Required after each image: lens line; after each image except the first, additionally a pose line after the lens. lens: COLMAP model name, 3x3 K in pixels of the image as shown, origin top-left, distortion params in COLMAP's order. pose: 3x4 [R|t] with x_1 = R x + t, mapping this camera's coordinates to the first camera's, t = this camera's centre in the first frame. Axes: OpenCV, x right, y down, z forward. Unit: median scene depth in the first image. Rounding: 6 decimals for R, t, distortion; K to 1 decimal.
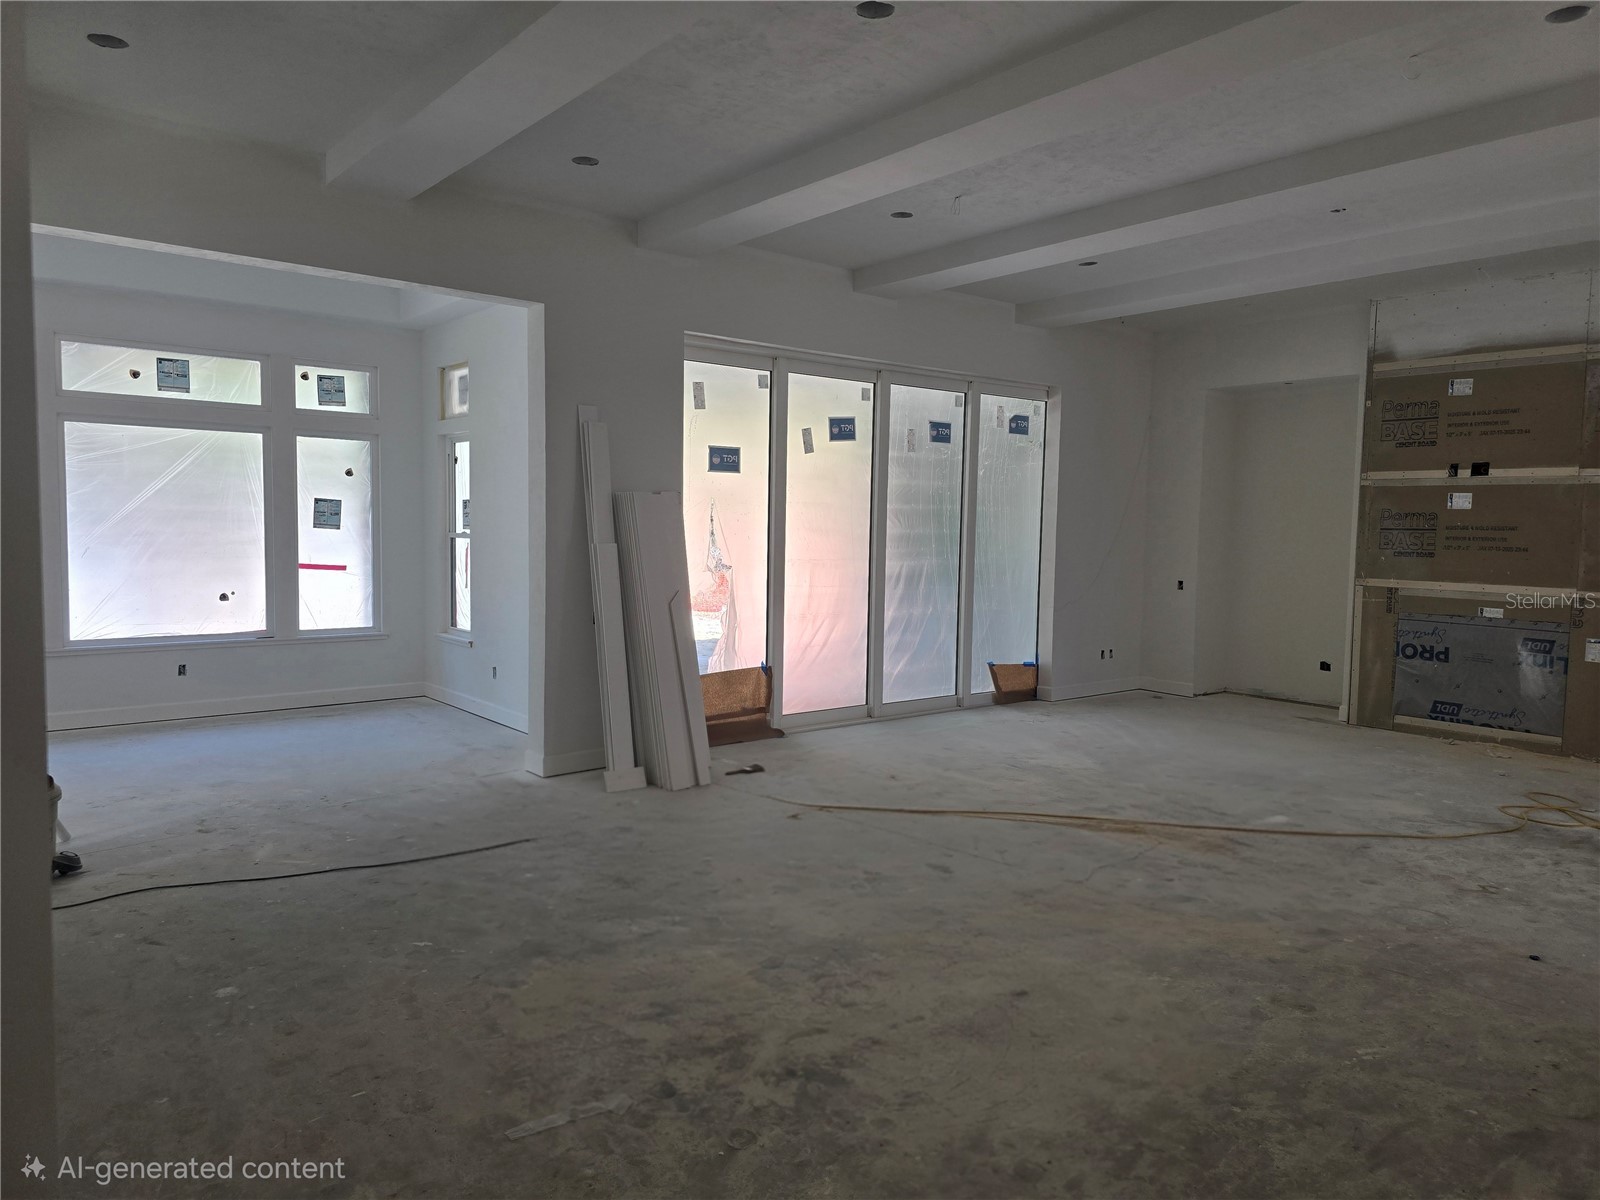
lens RADIAL K [[1065.4, 0, 796.8], [0, 1065.4, 590.8], [0, 0, 1]] dist [0.048093, -0.032520]
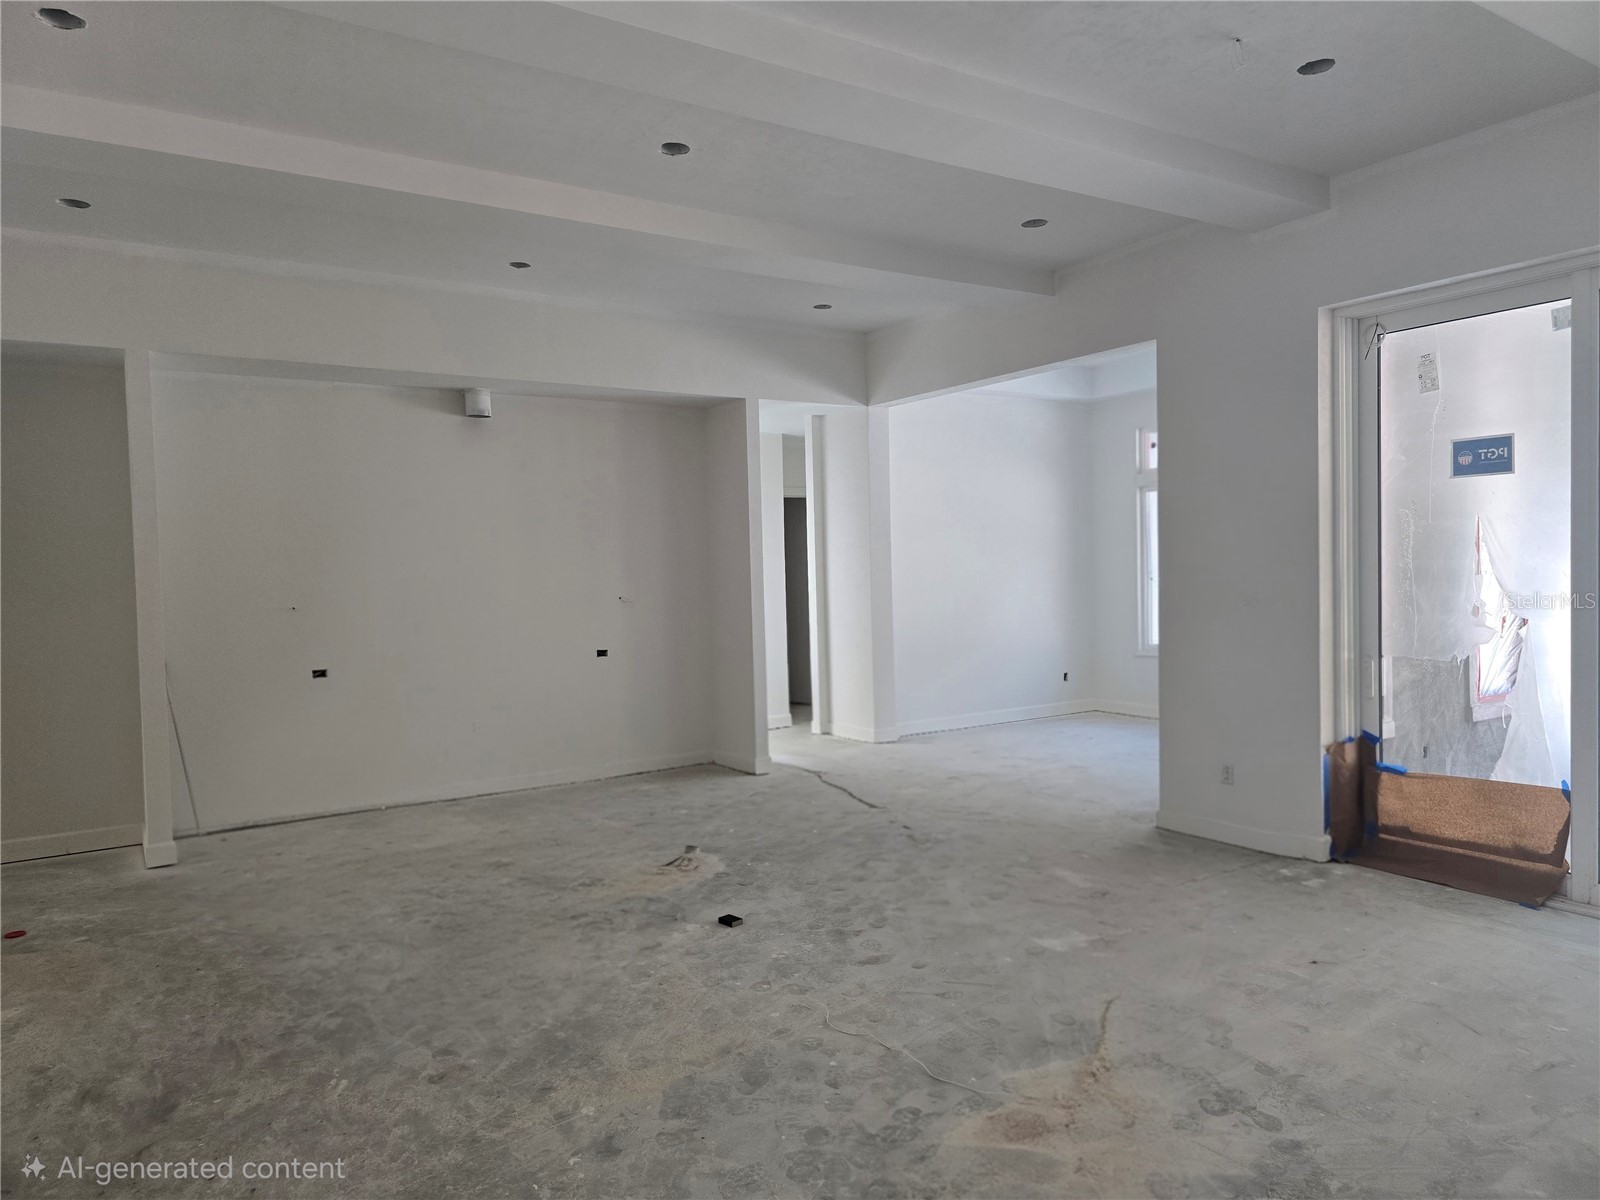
lens RADIAL K [[1065.4, 0, 796.8], [0, 1065.4, 590.8], [0, 0, 1]] dist [0.048093, -0.032520]
pose [[-0.105292, 0.011132, -0.994379, 1.268837], [-0.043555, 0.998926, 0.015795, -0.063831], [0.993487, 0.044973, -0.104694, 1.287994]]
